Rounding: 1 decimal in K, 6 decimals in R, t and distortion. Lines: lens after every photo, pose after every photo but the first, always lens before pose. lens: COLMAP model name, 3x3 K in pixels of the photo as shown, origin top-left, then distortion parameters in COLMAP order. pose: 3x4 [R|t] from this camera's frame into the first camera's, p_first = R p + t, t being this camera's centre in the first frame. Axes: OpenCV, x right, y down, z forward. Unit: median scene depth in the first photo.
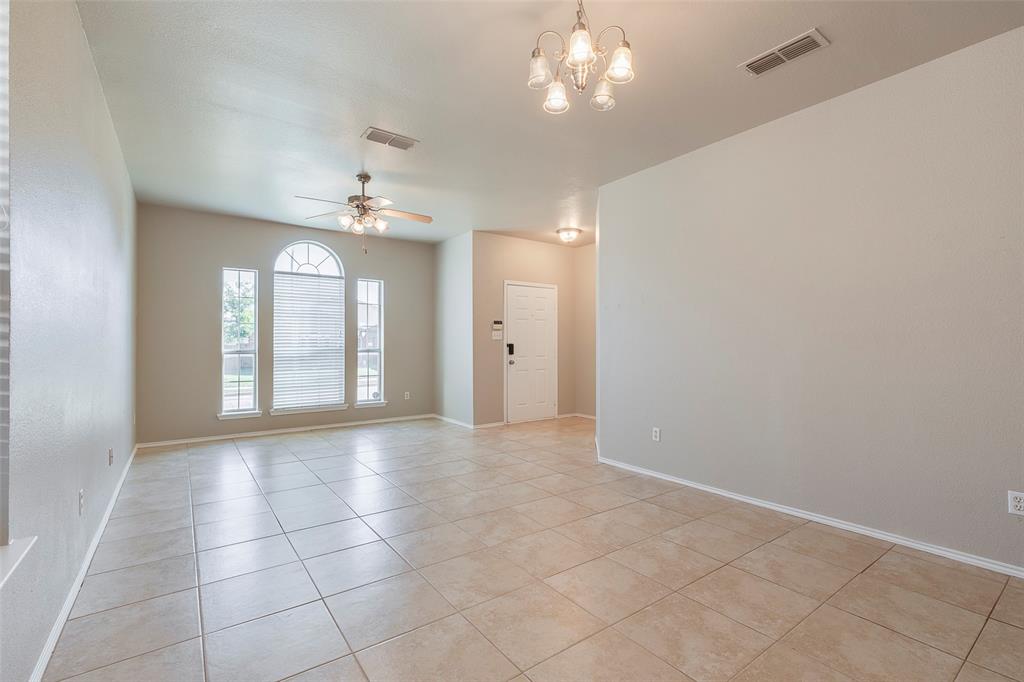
lens RADIAL K [[457.7, 0, 511.7], [0, 457.7, 339.7], [0, 0, 1]] dist [-0.002588, 0.001536]
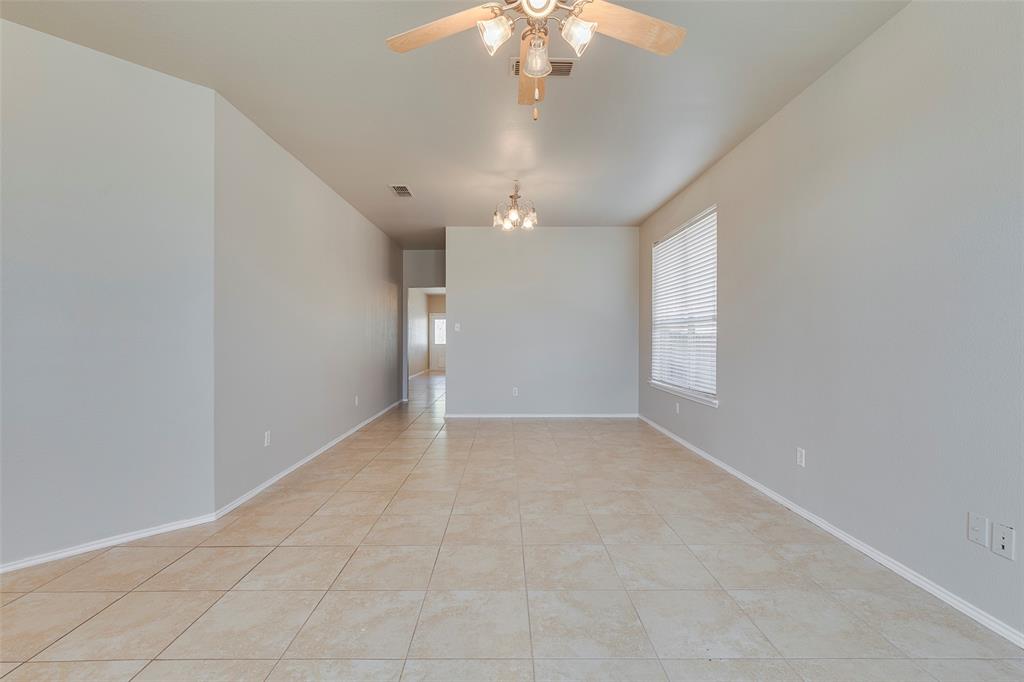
lens RADIAL K [[457.7, 0, 509.7], [0, 457.7, 343.0], [0, 0, 1]] dist [-0.002588, 0.001536]
pose [[-0.814305, -0.001234, 0.580436, -0.628986], [0.001219, 0.999992, 0.003837, 0.021207], [-0.580436, 0.003832, -0.814297, 1.572811]]
